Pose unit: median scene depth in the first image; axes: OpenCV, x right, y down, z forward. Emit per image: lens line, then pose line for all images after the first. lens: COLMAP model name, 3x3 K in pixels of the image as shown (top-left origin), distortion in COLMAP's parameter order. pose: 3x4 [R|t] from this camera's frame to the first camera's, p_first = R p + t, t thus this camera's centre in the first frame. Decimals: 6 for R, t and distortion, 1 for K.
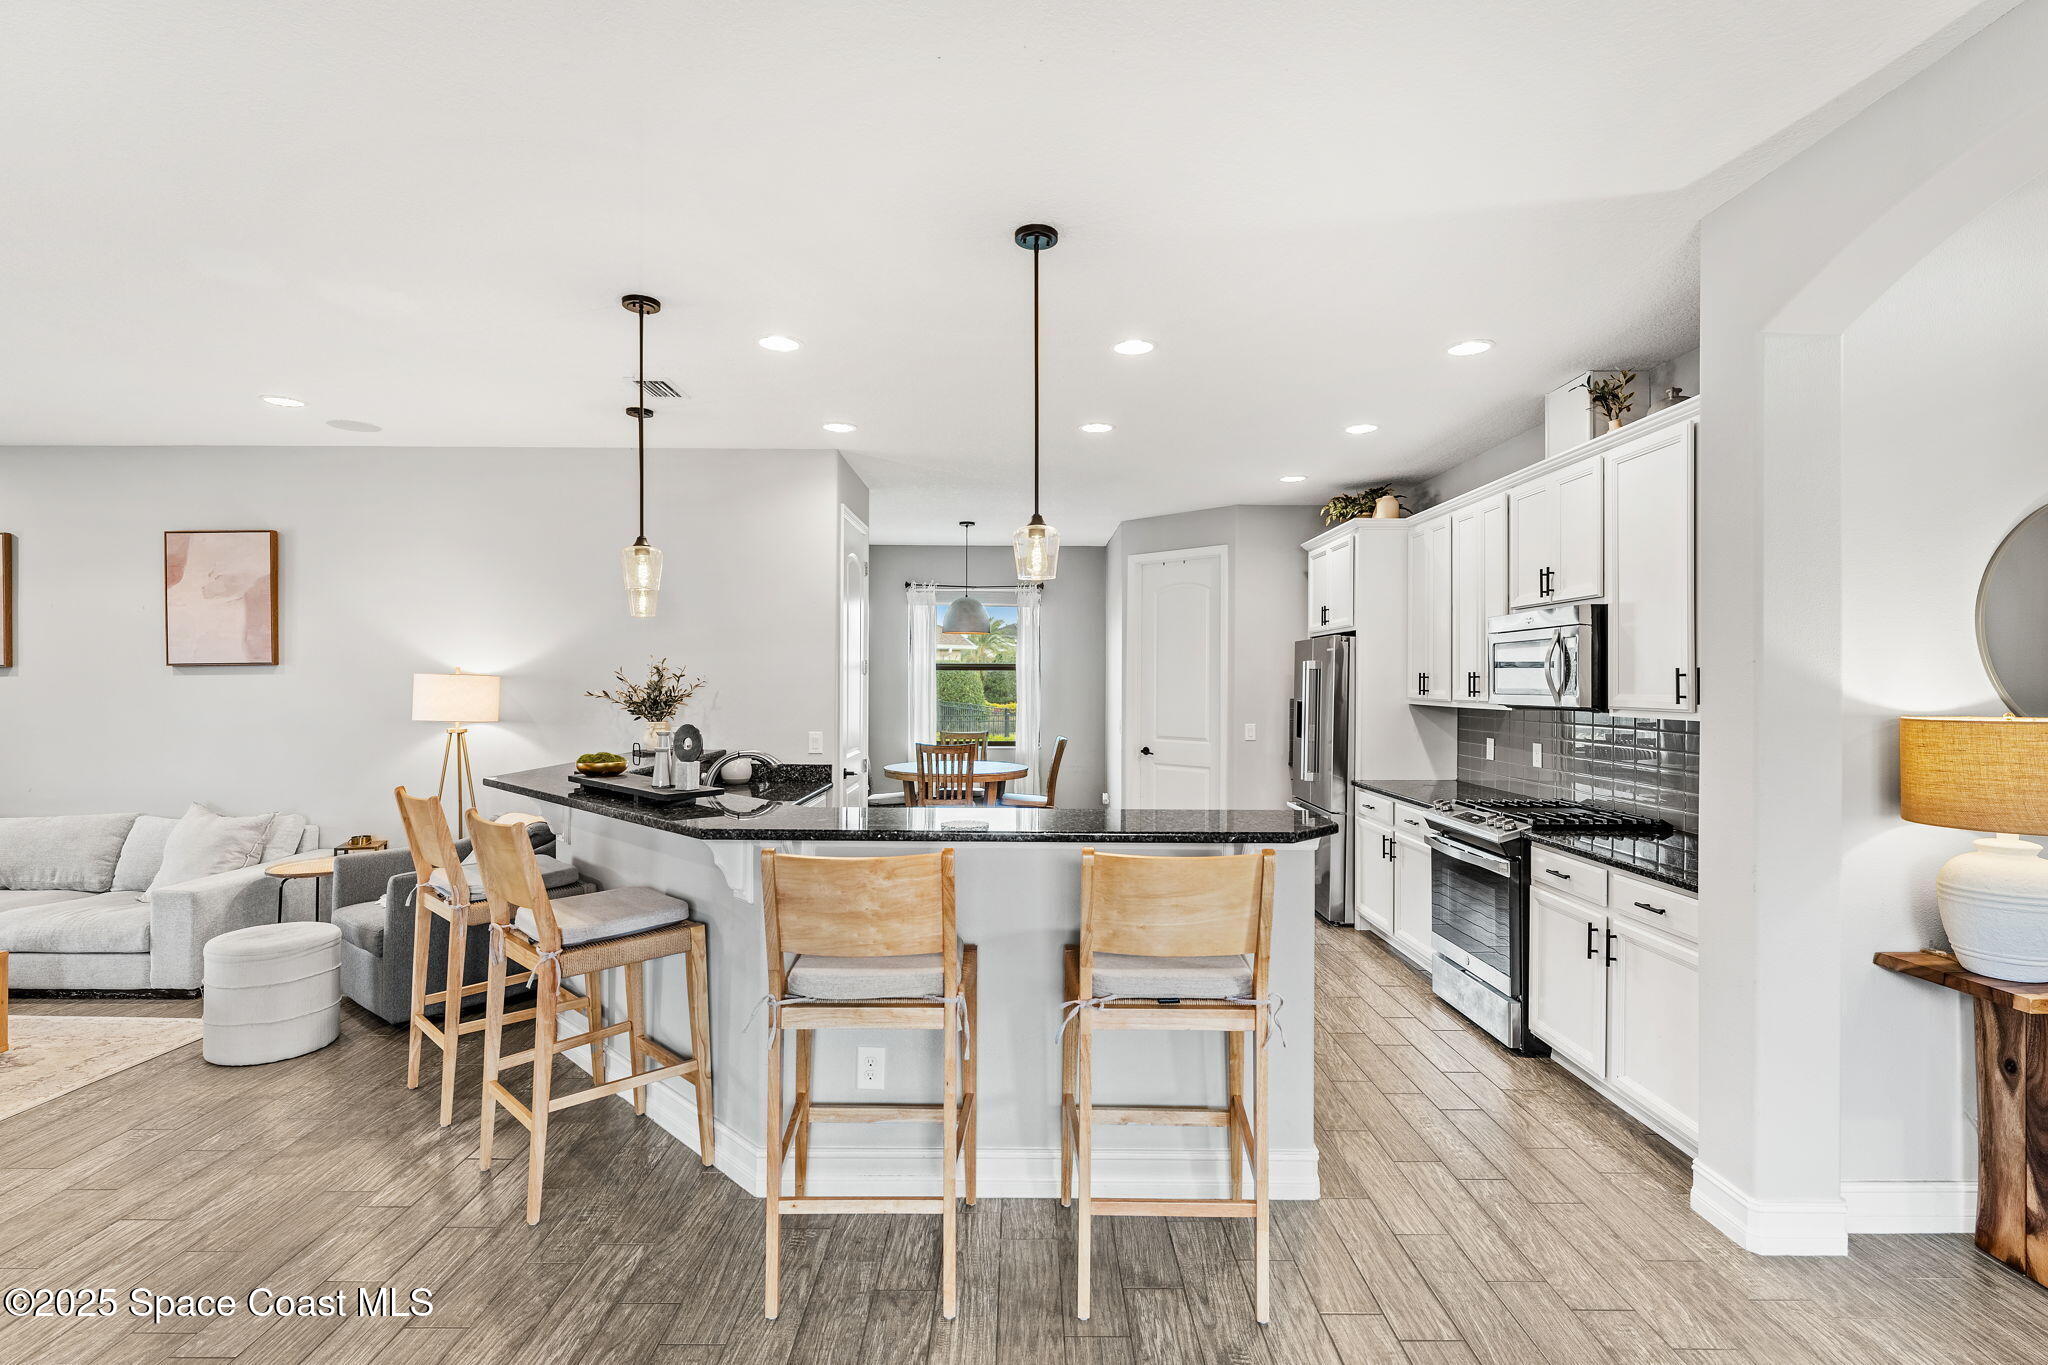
lens RADIAL K [[957.6, 0, 1012.7], [0, 957.6, 676.5], [0, 0, 1]] dist [-0.000583, -0.000200]
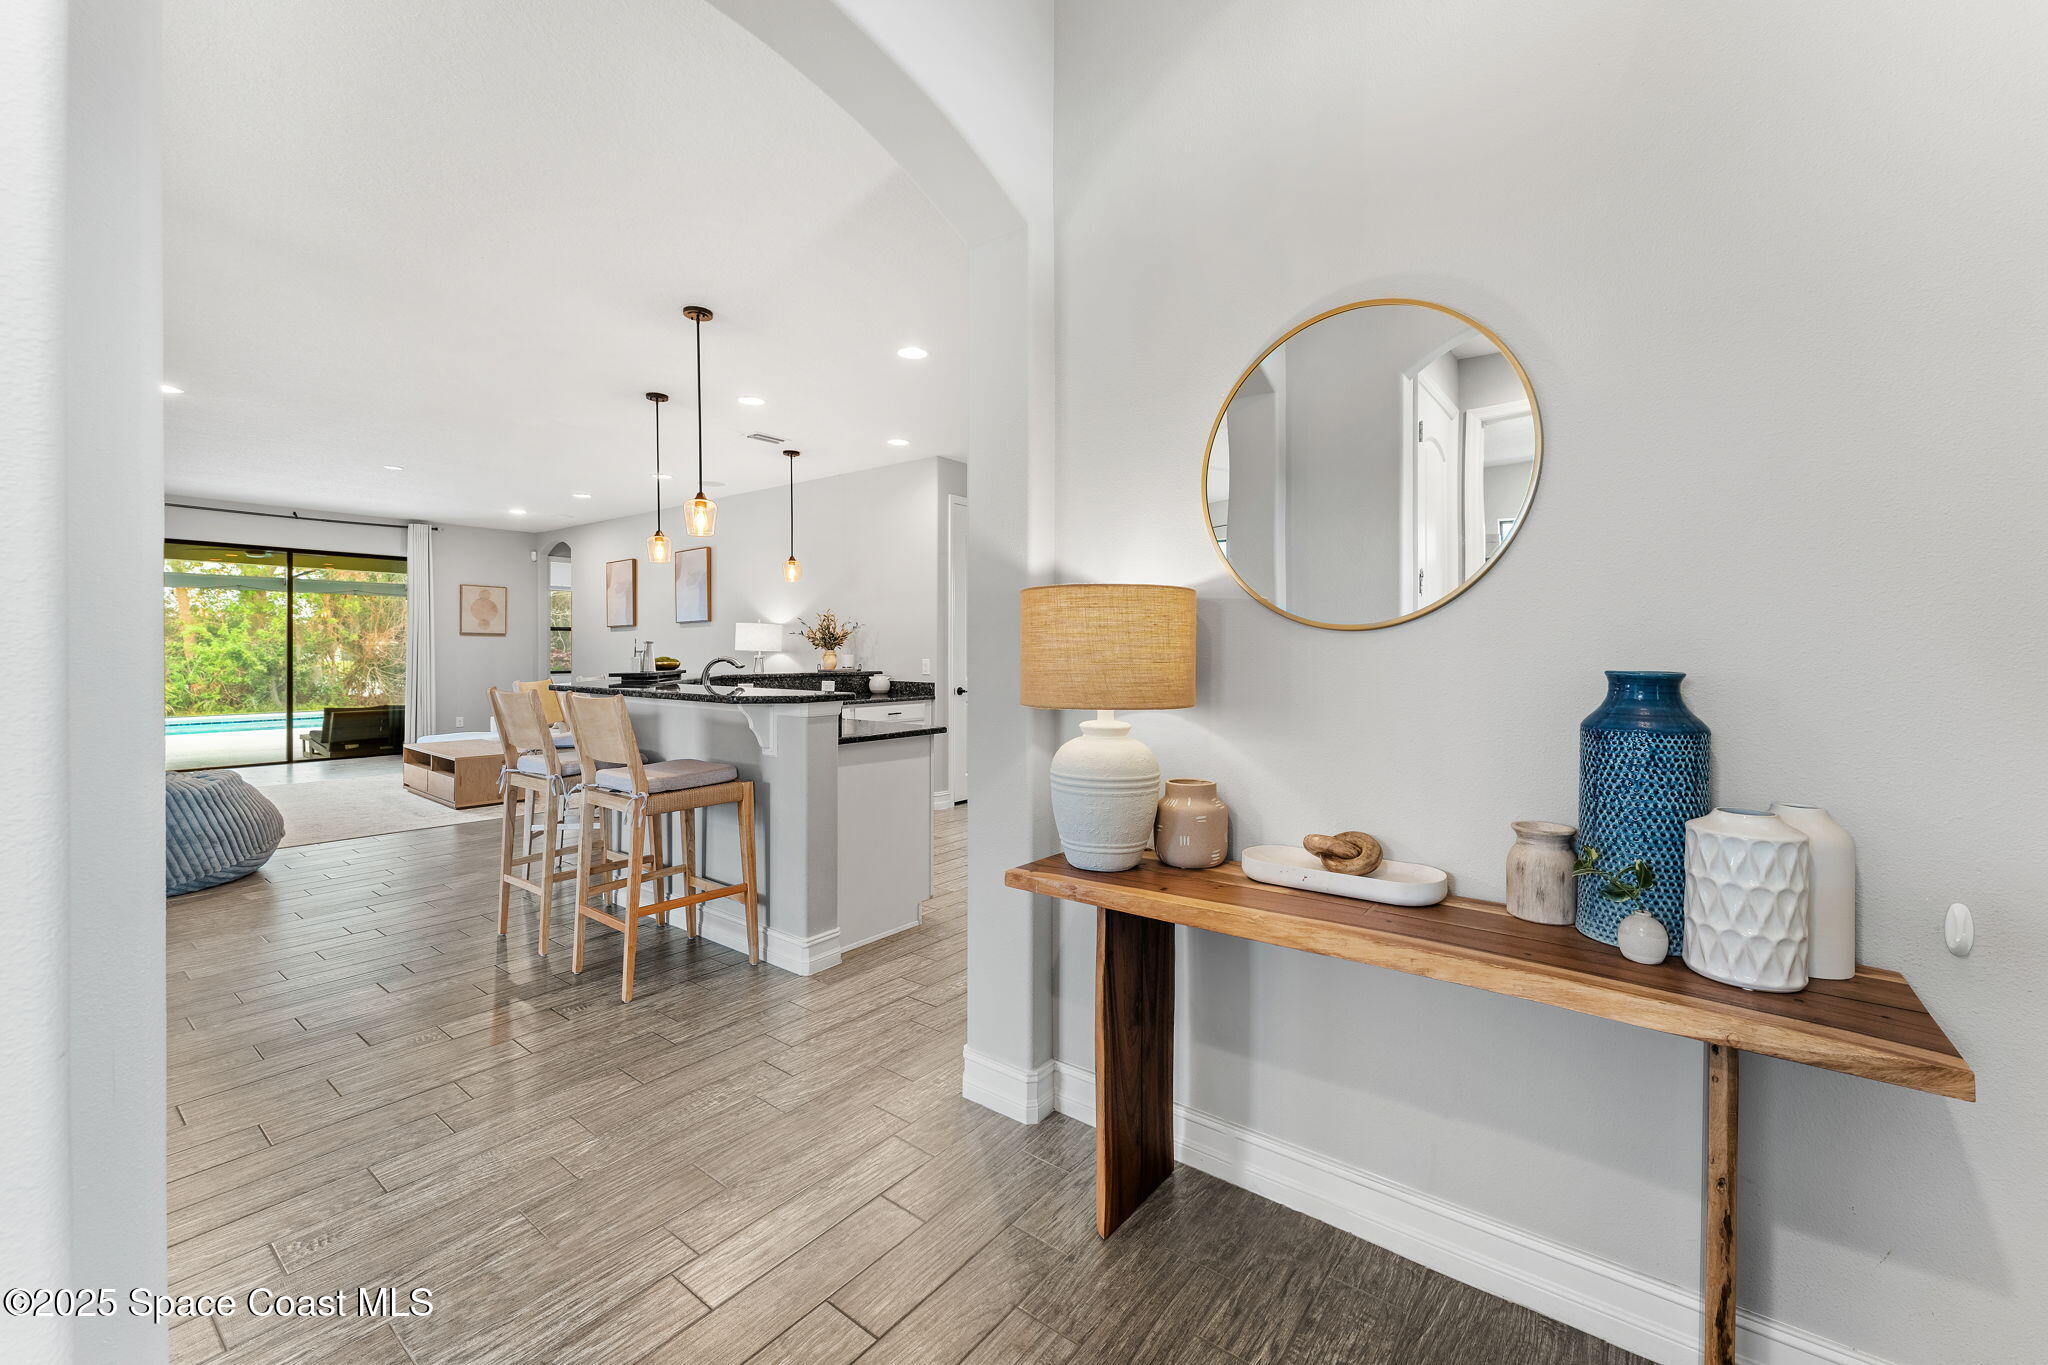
lens RADIAL K [[809.6, 0, 1026.6], [0, 809.6, 654.1], [0, 0, 1]] dist [-0.000418, -0.000181]
pose [[0.799103, -0.001285, -0.601193, 0.763846], [0.006441, 0.999959, 0.006424, 0.053102], [0.601159, -0.009005, 0.799078, 0.171349]]
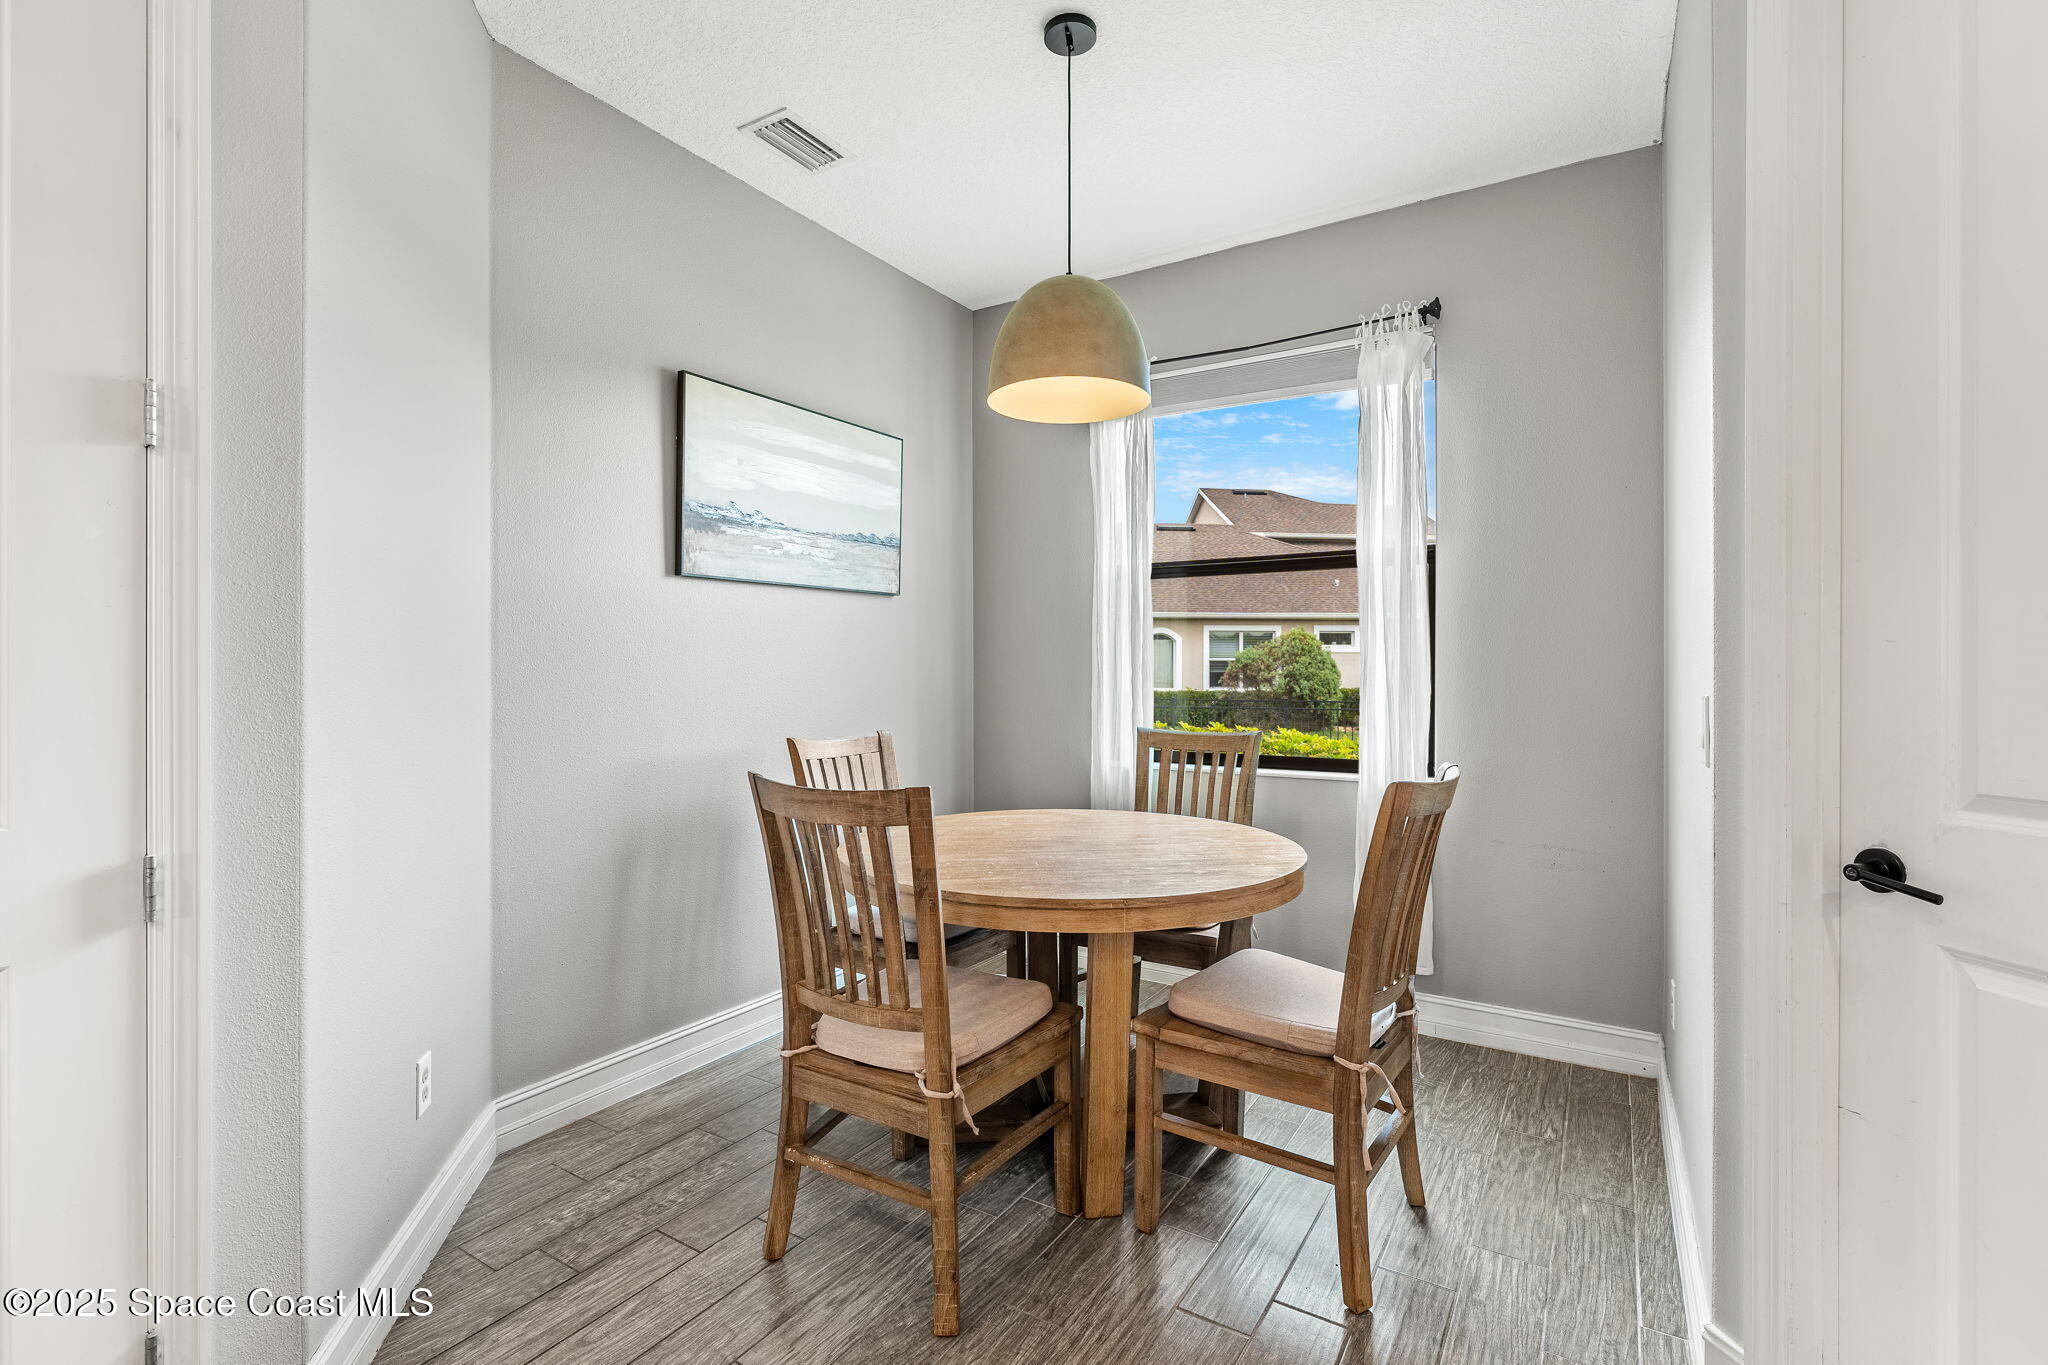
lens RADIAL K [[896.9, 0, 1030.9], [0, 896.9, 680.2], [0, 0, 1]] dist [-0.004615, -0.000069]
pose [[0.852221, 0.002549, -0.523176, 0.158403], [0.004740, 0.999909, 0.012594, 0.067684], [0.523161, -0.013212, 0.852131, 1.349076]]
